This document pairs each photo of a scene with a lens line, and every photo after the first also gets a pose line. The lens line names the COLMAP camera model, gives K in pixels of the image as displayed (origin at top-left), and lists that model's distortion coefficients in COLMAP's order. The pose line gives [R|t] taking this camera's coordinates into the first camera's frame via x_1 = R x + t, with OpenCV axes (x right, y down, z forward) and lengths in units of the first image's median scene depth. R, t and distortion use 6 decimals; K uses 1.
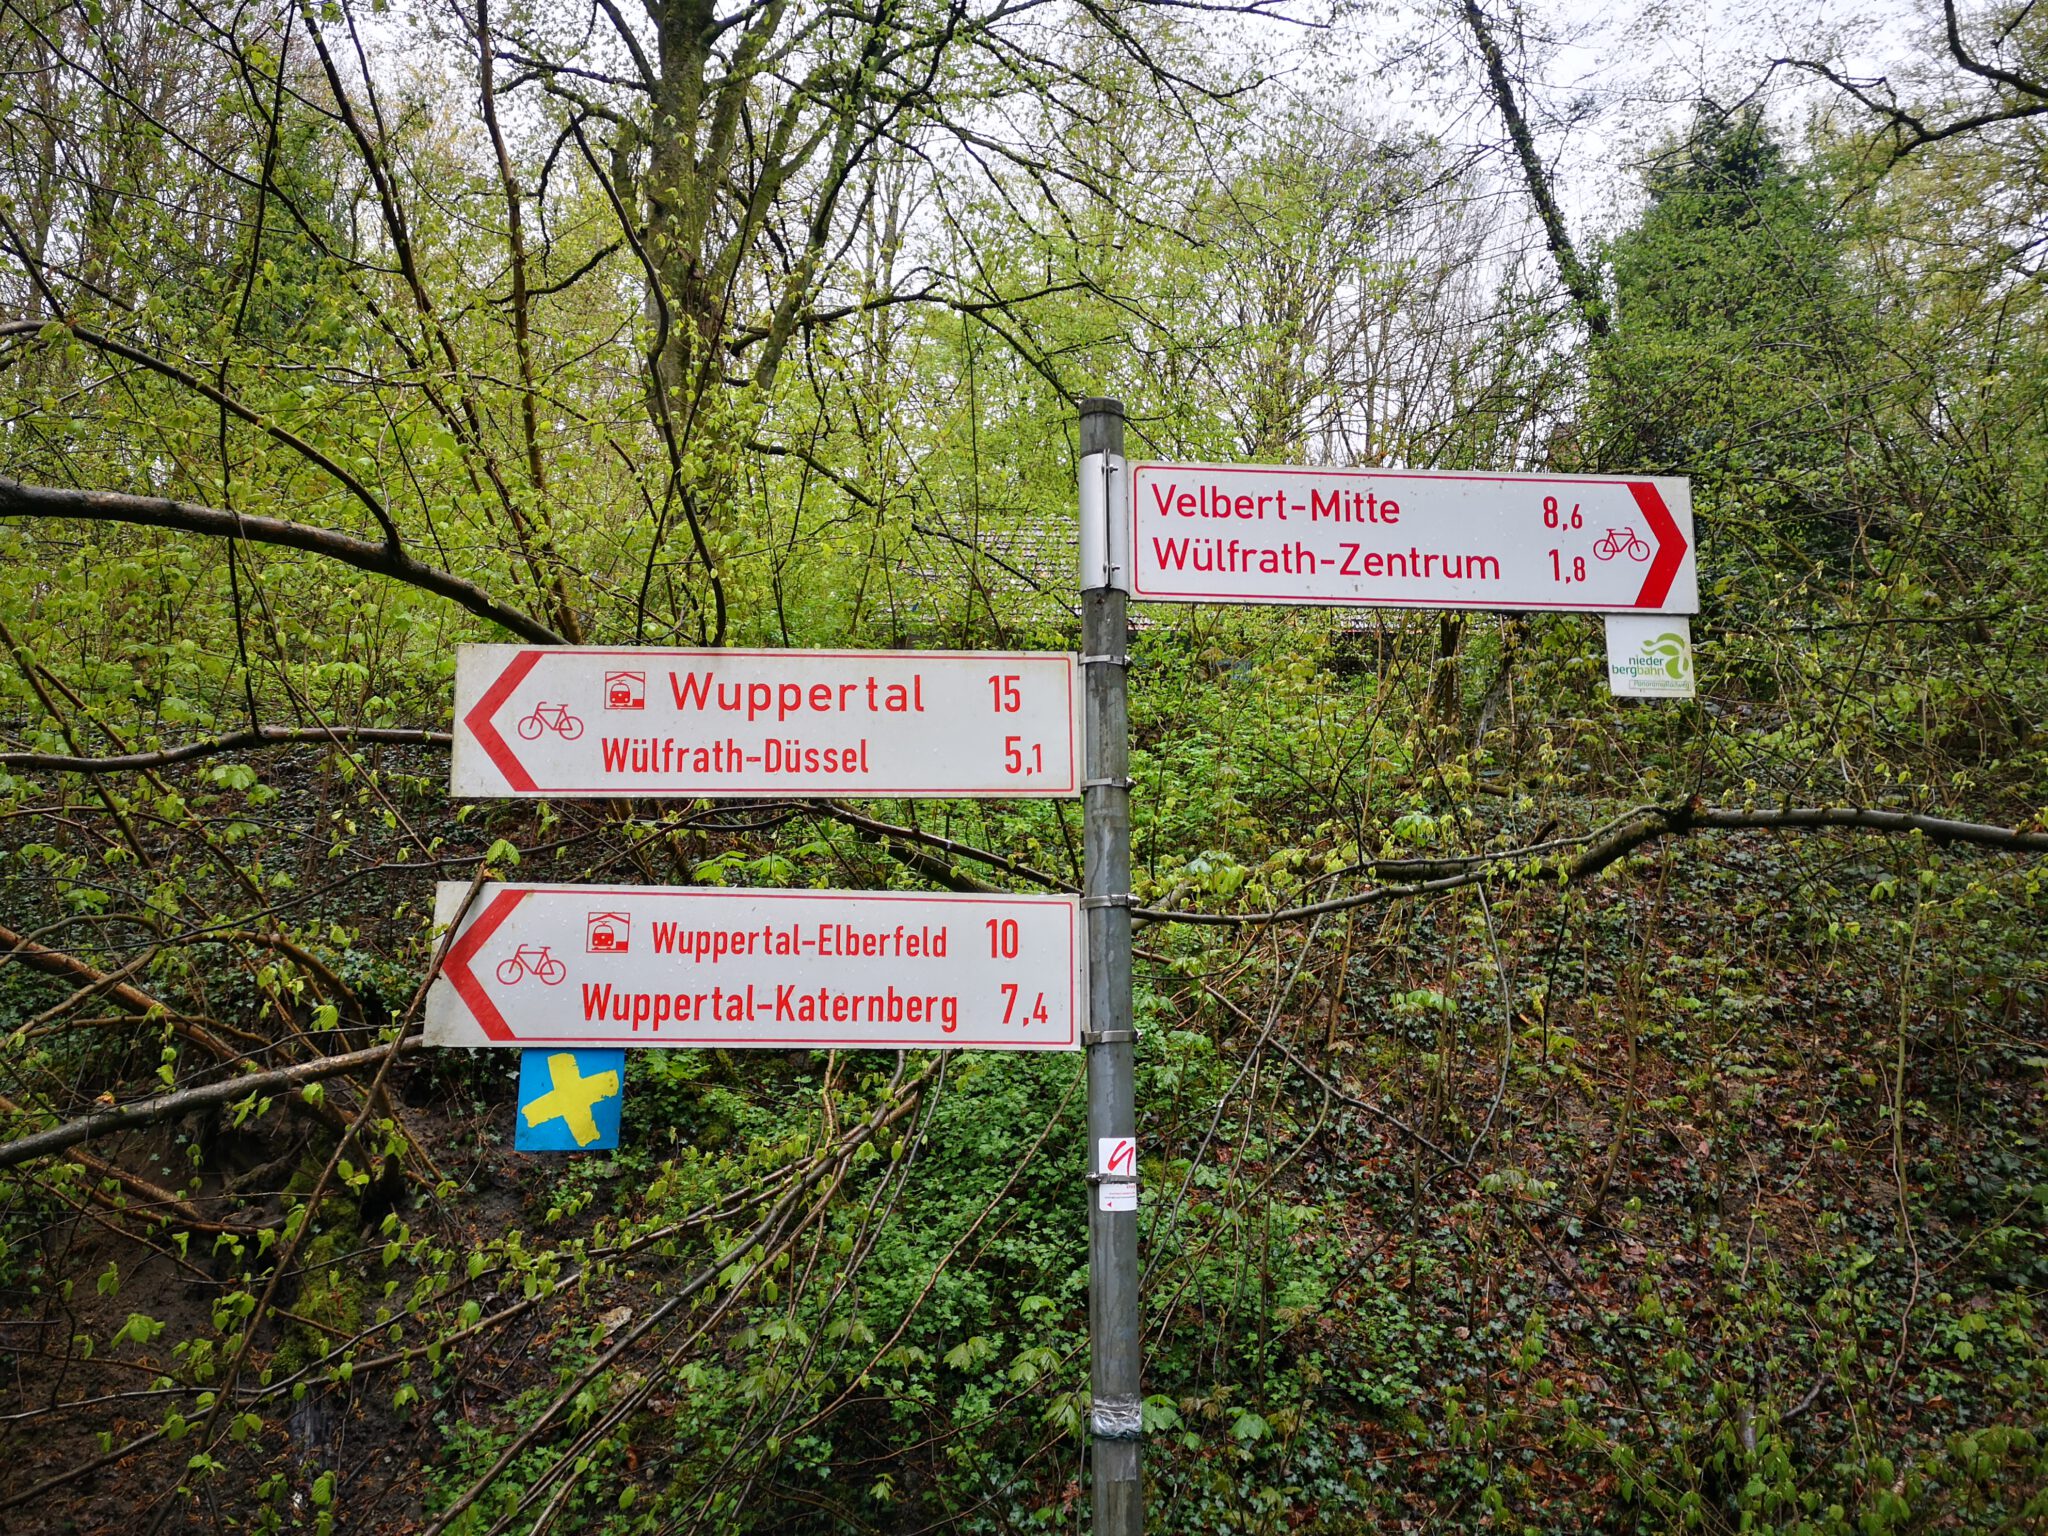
lens RADIAL K [[1590.8, 0, 1008.9], [0, 1590.8, 750.3], [0, 0, 1]] dist [0.066583, -0.028886]
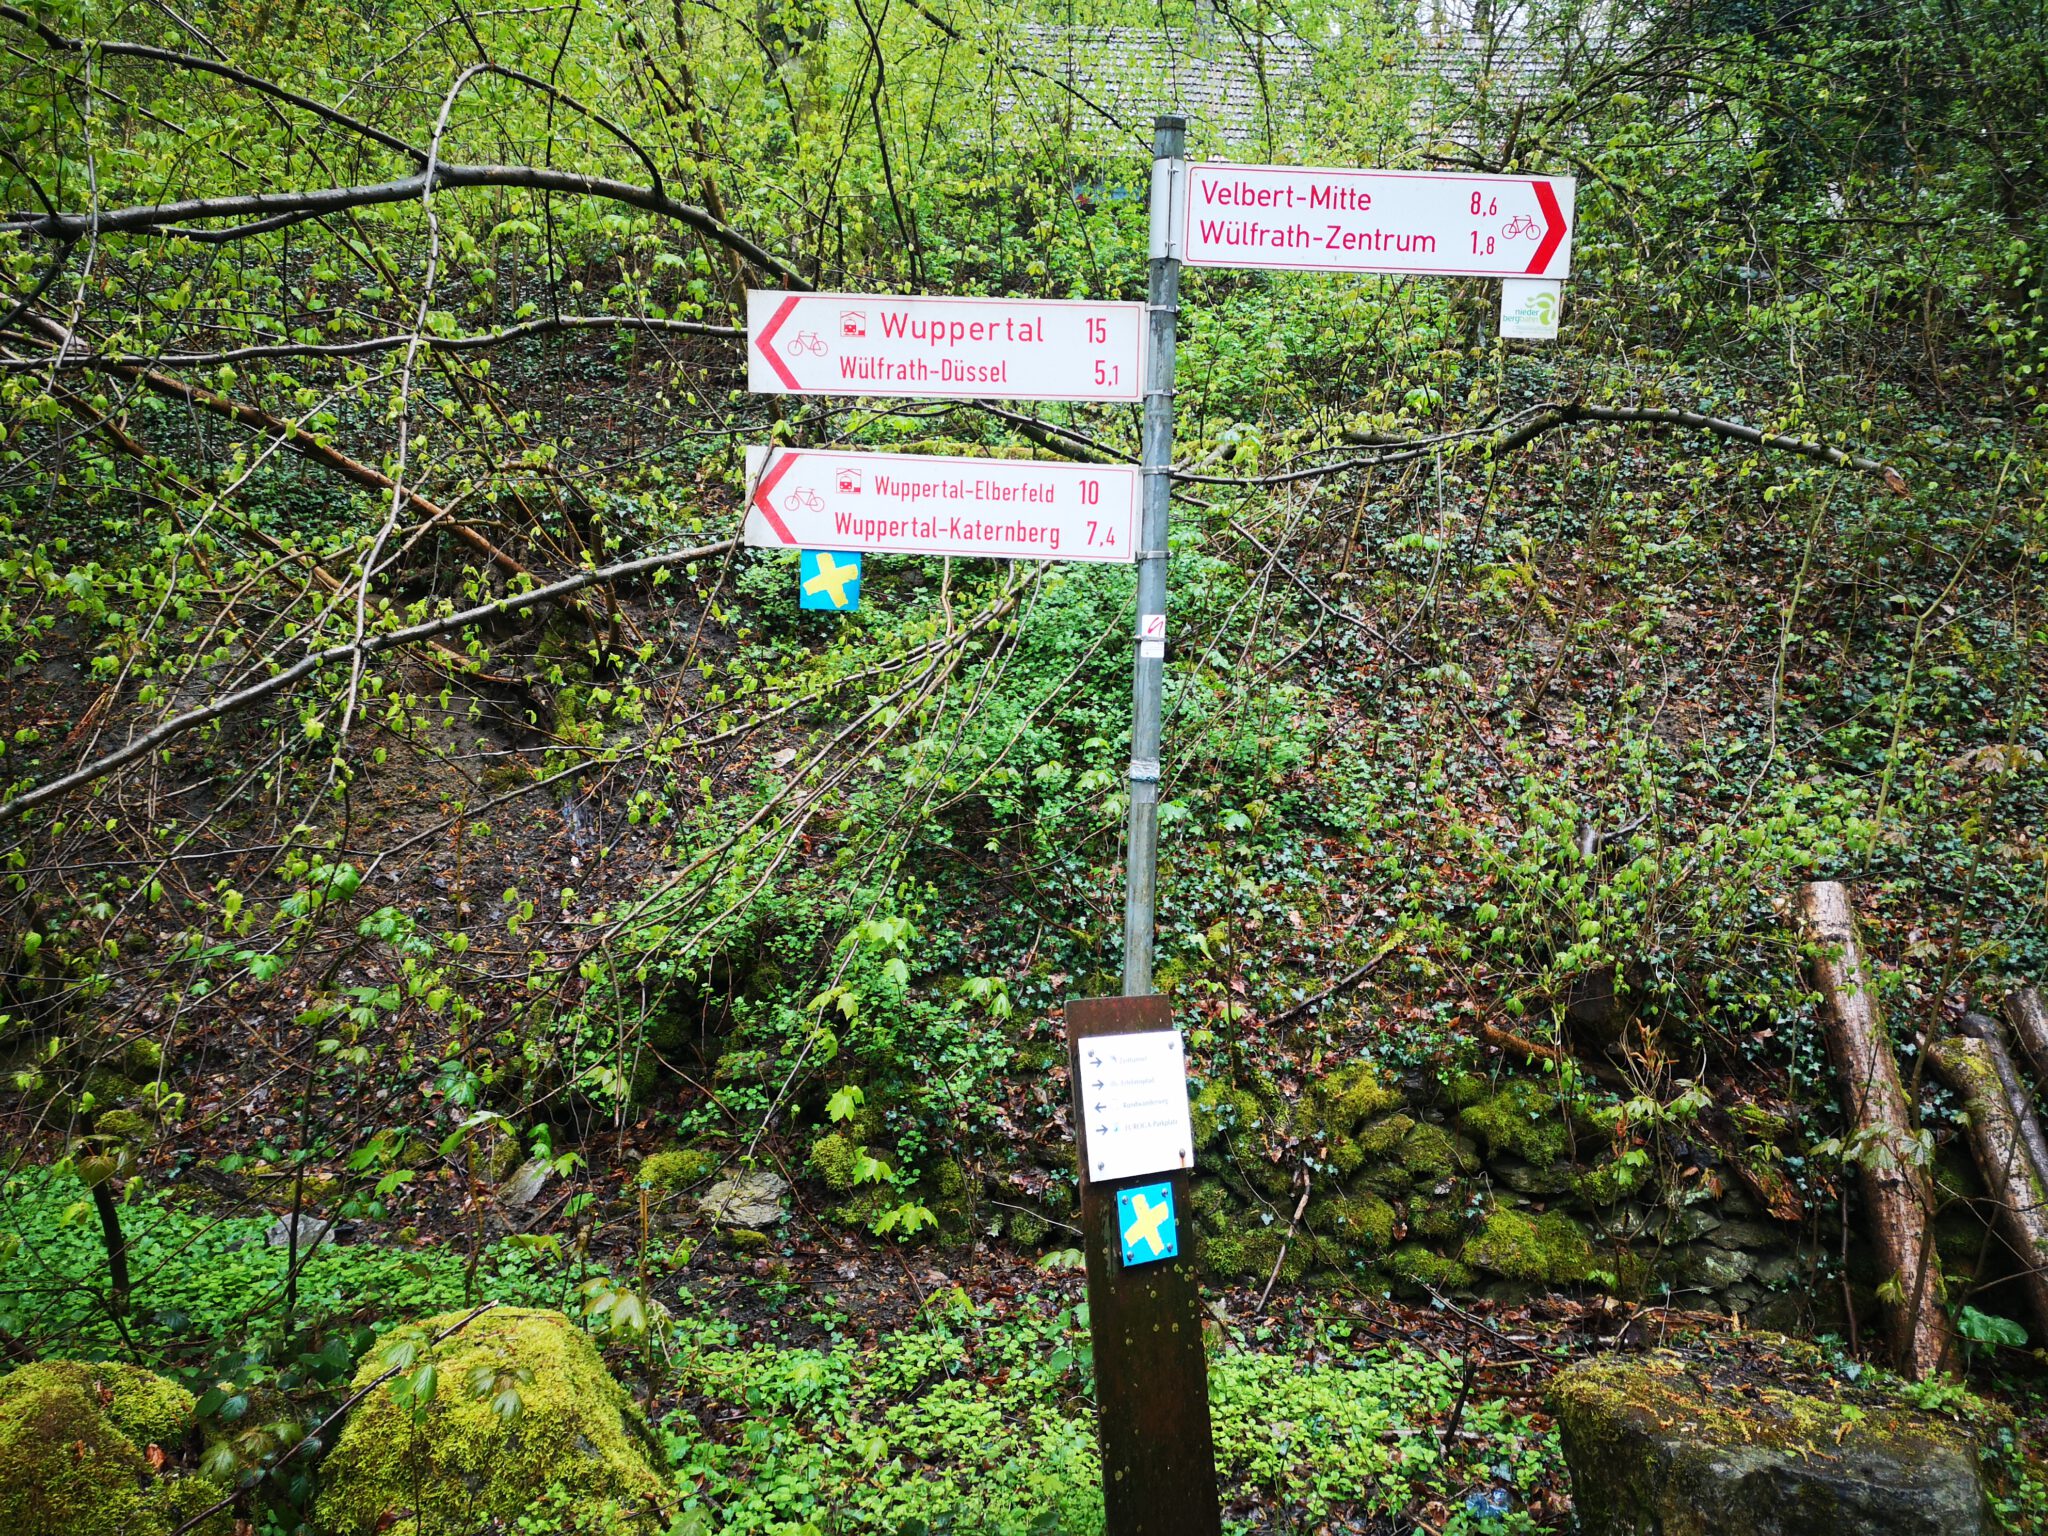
lens RADIAL K [[1590.8, 0, 1003.8], [0, 1590.8, 759.5], [0, 0, 1]] dist [0.066583, -0.028886]
pose [[0.998703, 0.034522, -0.037427, -0.011432], [-0.022149, 0.956420, 0.291153, -0.051367], [0.045847, -0.289946, 0.955944, -0.354033]]
